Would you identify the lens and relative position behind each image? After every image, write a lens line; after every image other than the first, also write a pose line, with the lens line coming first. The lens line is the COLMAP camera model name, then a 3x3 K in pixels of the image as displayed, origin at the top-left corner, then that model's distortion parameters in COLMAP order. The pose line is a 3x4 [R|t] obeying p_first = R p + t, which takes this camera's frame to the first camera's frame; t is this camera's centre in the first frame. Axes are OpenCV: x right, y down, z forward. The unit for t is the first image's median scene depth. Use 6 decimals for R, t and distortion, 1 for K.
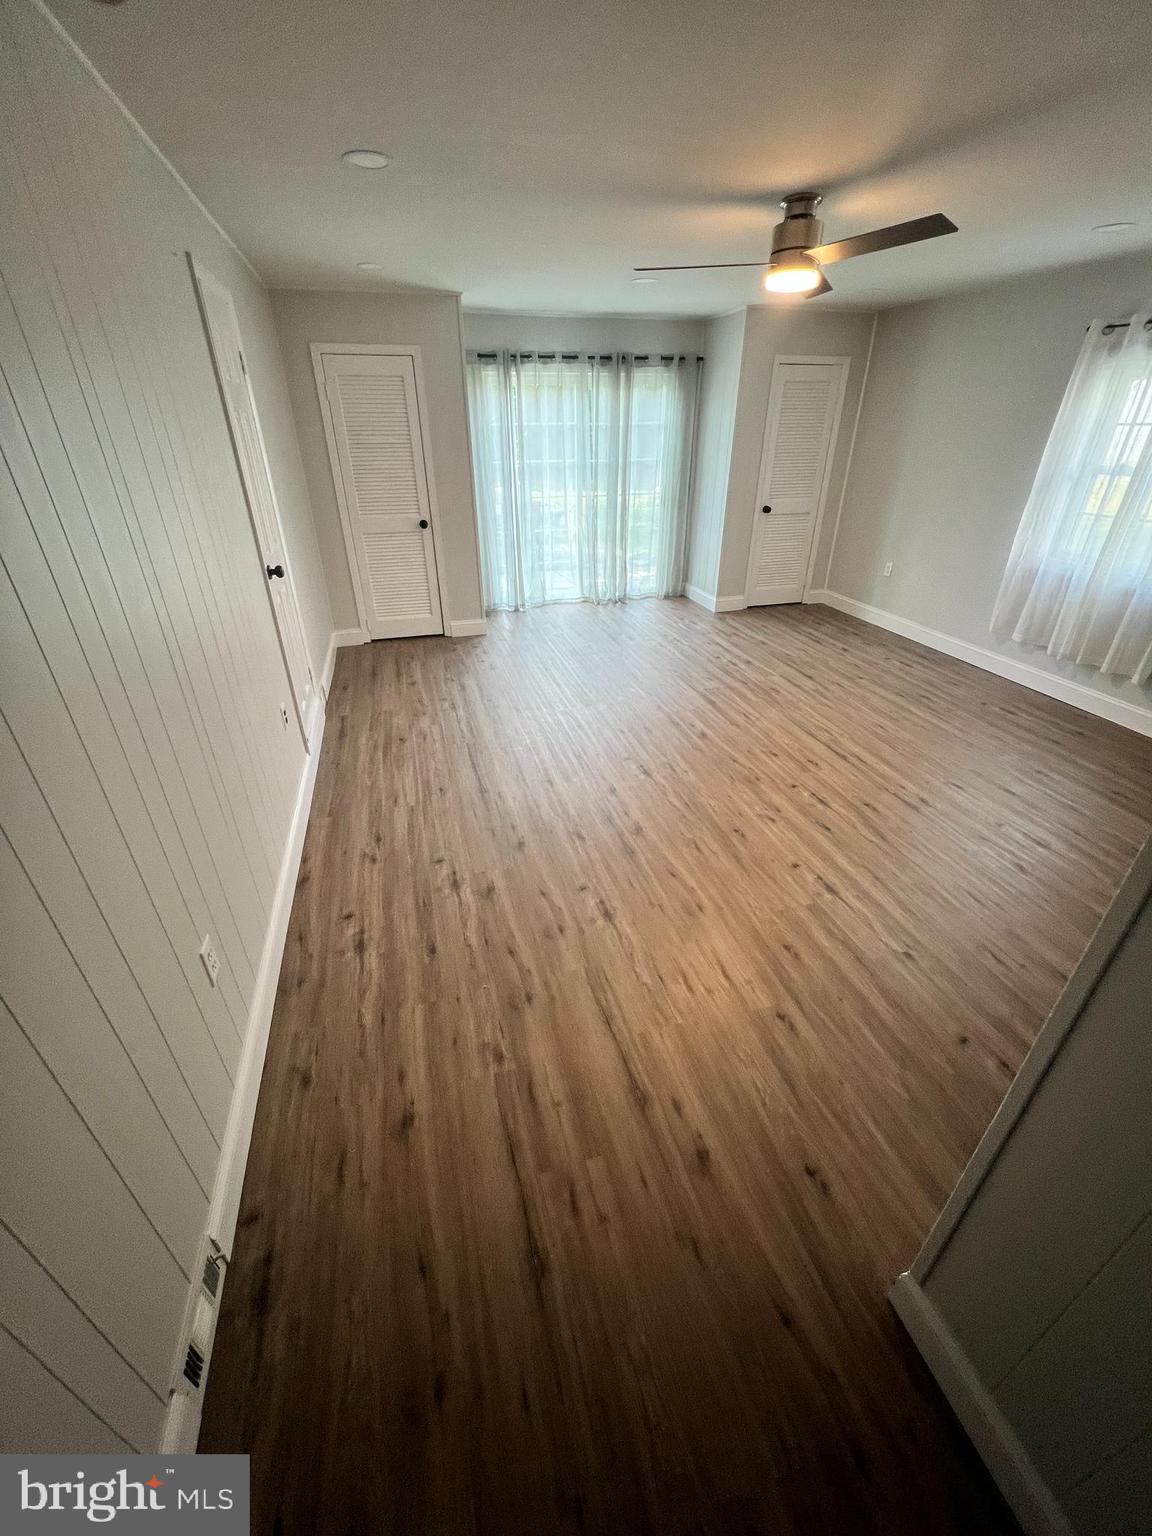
lens RADIAL K [[614.8, 0, 574.5], [0, 614.8, 766.6], [0, 0, 1]] dist [0.000004, 0.001368]
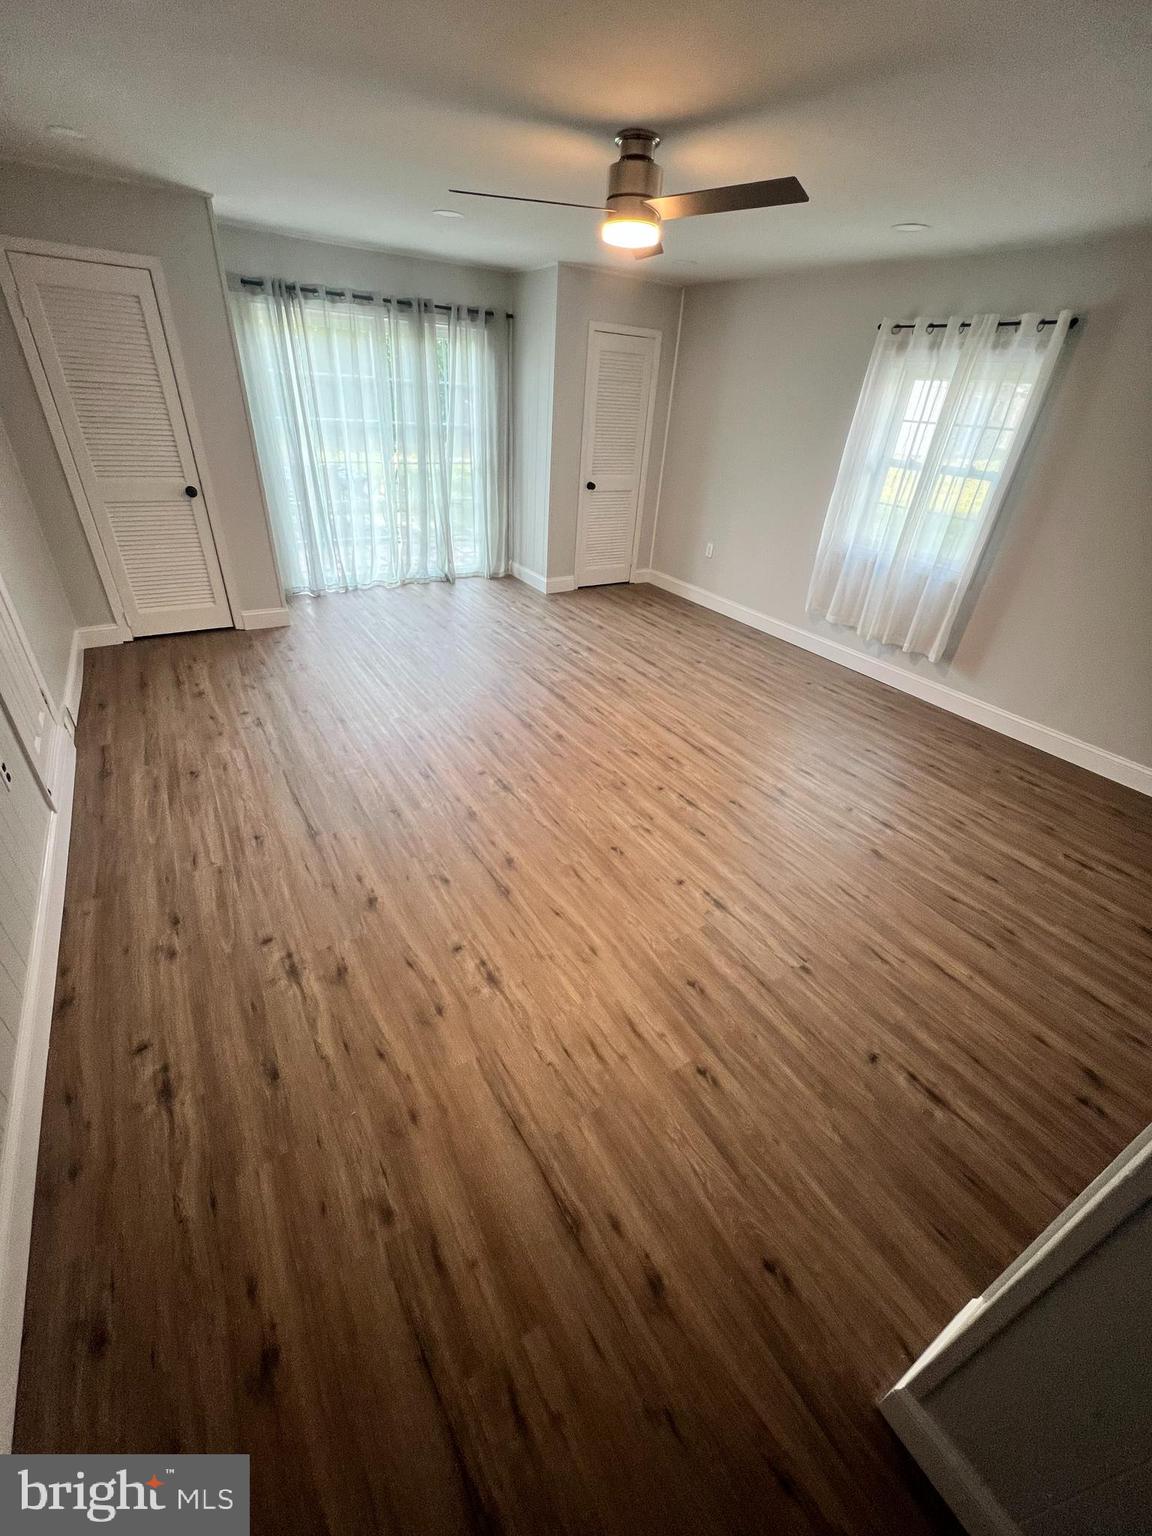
lens RADIAL K [[614.8, 0, 574.0], [0, 614.8, 766.4], [0, 0, 1]] dist [0.000004, 0.001368]
pose [[0.956889, -0.092429, 0.275353, -0.032913], [0.079369, 0.995143, 0.058226, -0.067608], [-0.279398, -0.033861, 0.959578, 0.117488]]
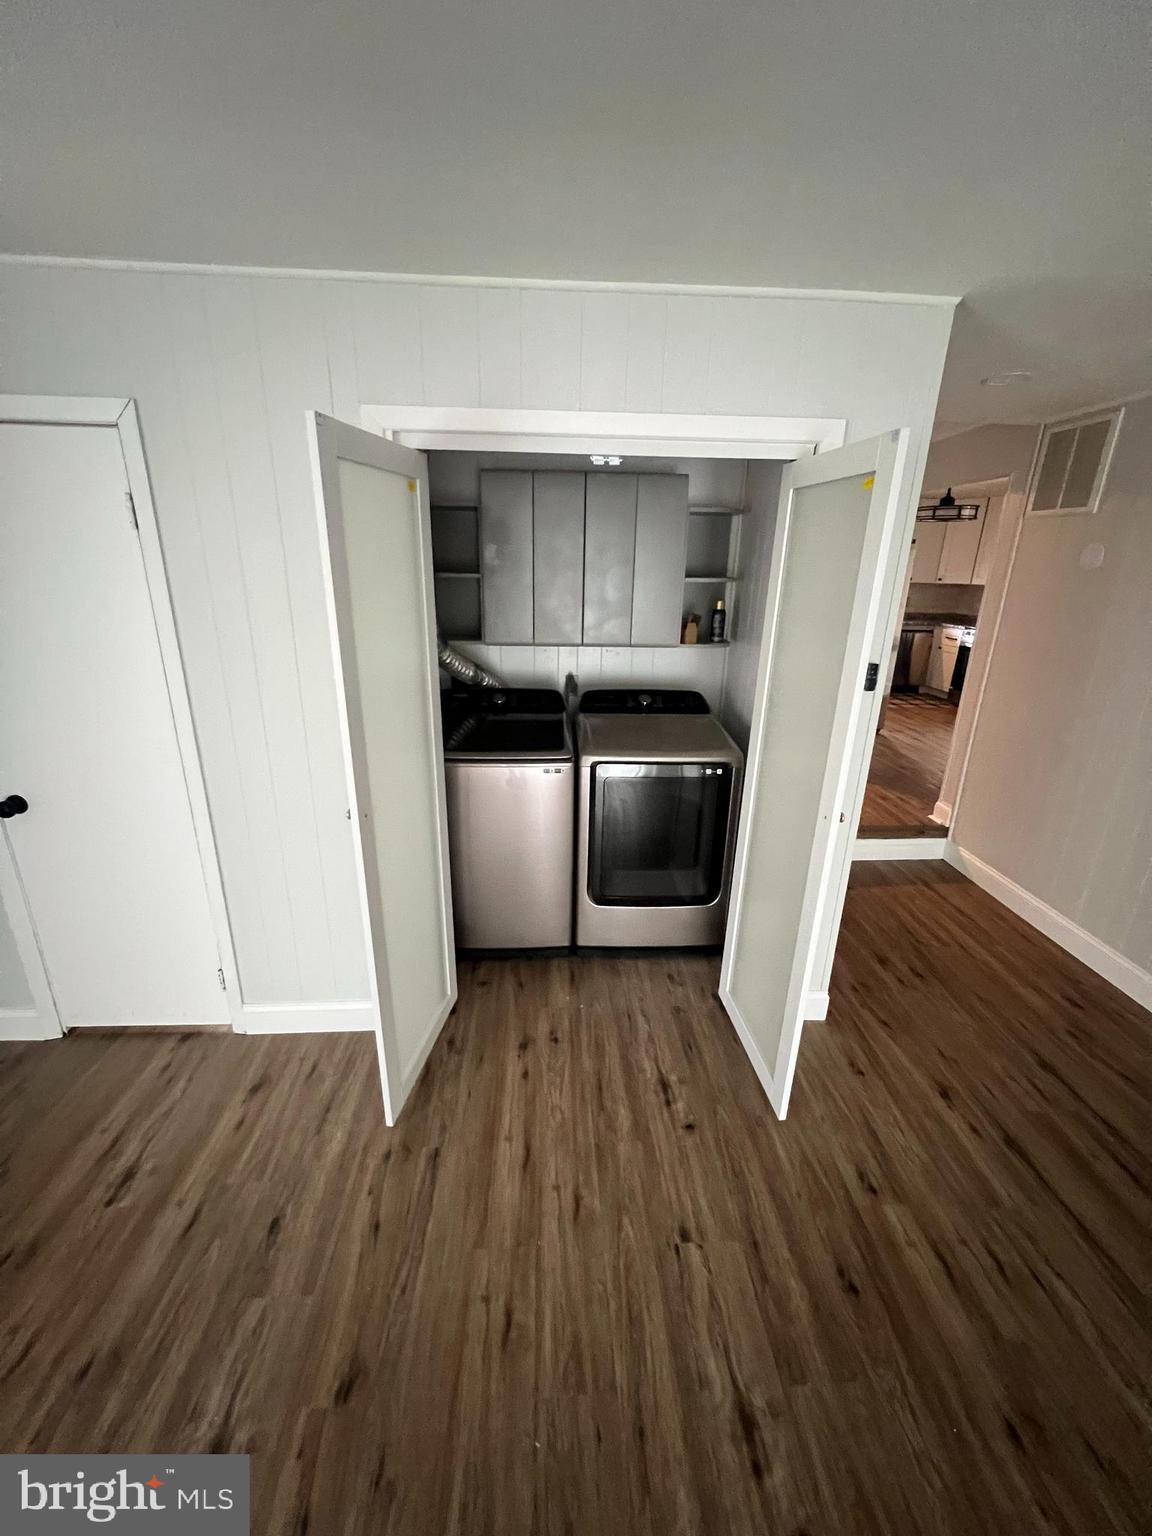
lens RADIAL K [[614.8, 0, 577.0], [0, 614.8, 763.7], [0, 0, 1]] dist [0.000004, 0.001368]
pose [[-0.975549, -0.084835, 0.202749, 0.382901], [0.093325, 0.675309, 0.731607, -0.447270], [-0.198984, 0.732640, -0.650880, 0.736072]]
